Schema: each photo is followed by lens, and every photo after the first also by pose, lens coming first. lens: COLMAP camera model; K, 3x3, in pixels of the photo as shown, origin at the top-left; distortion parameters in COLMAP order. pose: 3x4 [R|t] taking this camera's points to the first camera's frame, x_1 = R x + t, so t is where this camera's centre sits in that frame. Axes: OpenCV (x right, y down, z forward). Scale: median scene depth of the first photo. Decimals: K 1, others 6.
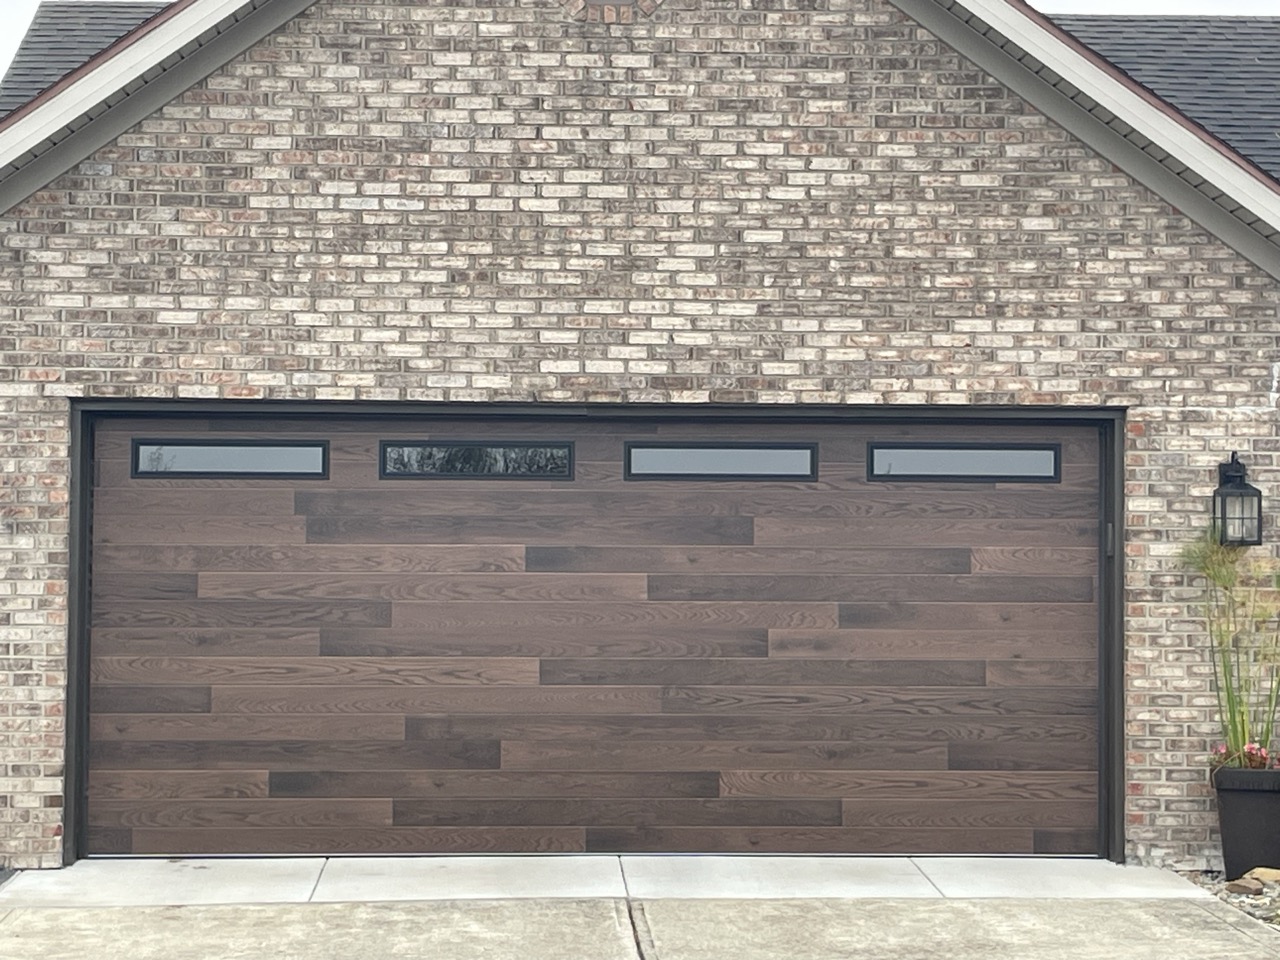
lens RADIAL K [[2979.8, 0, 639.1], [0, 2979.8, 473.3], [0, 0, 1]] dist [0.182361, 0.000000]
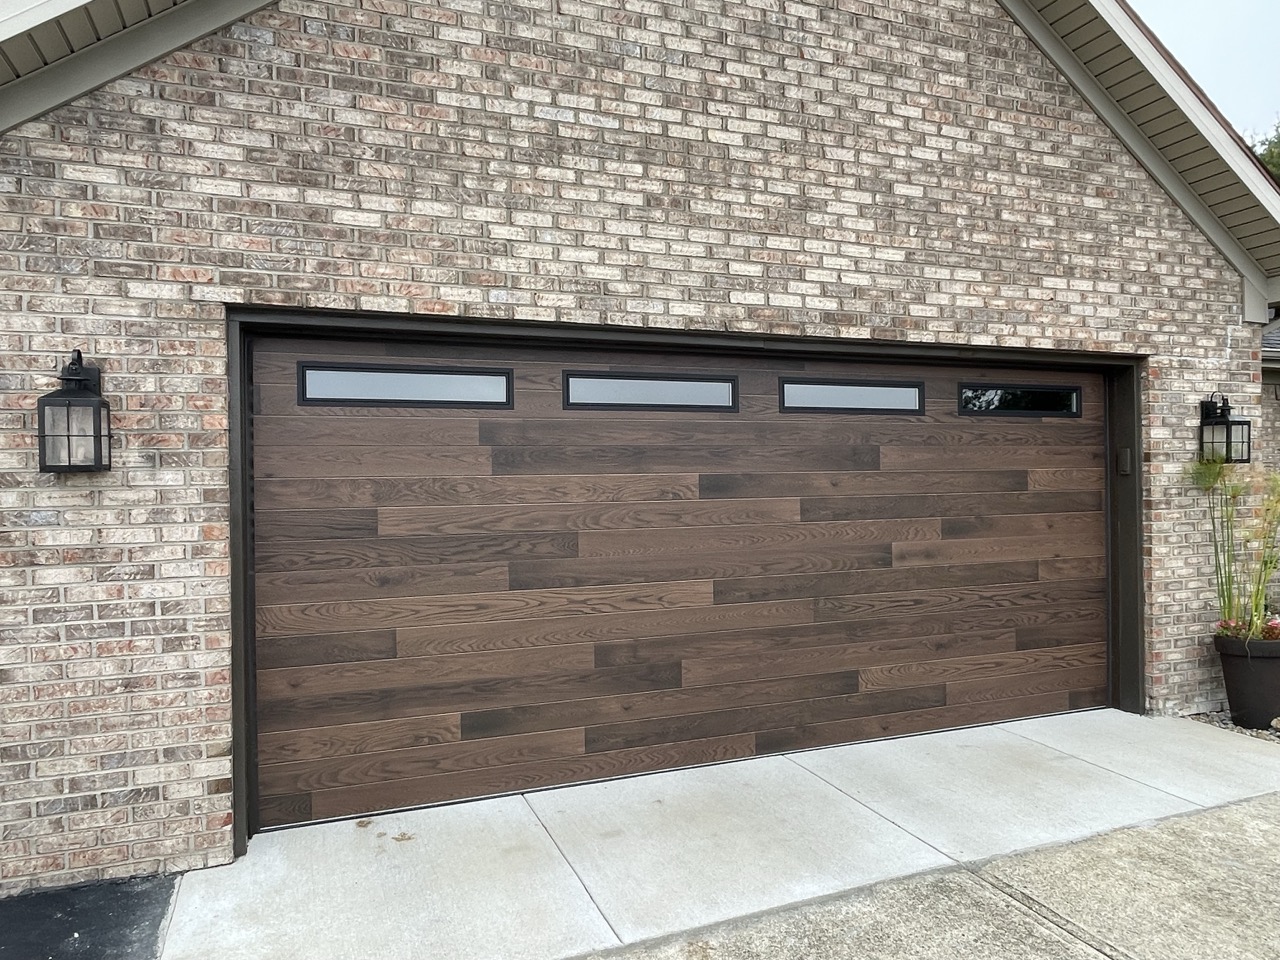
lens RADIAL K [[871.3, 0, 646.4], [0, 871.3, 488.1], [0, 0, 1]] dist [0.007686, -0.005301]
pose [[0.943909, -0.021694, 0.329492, -0.158949], [0.012715, 0.999487, 0.029381, 0.020237], [-0.329960, -0.023543, 0.943701, 0.723781]]
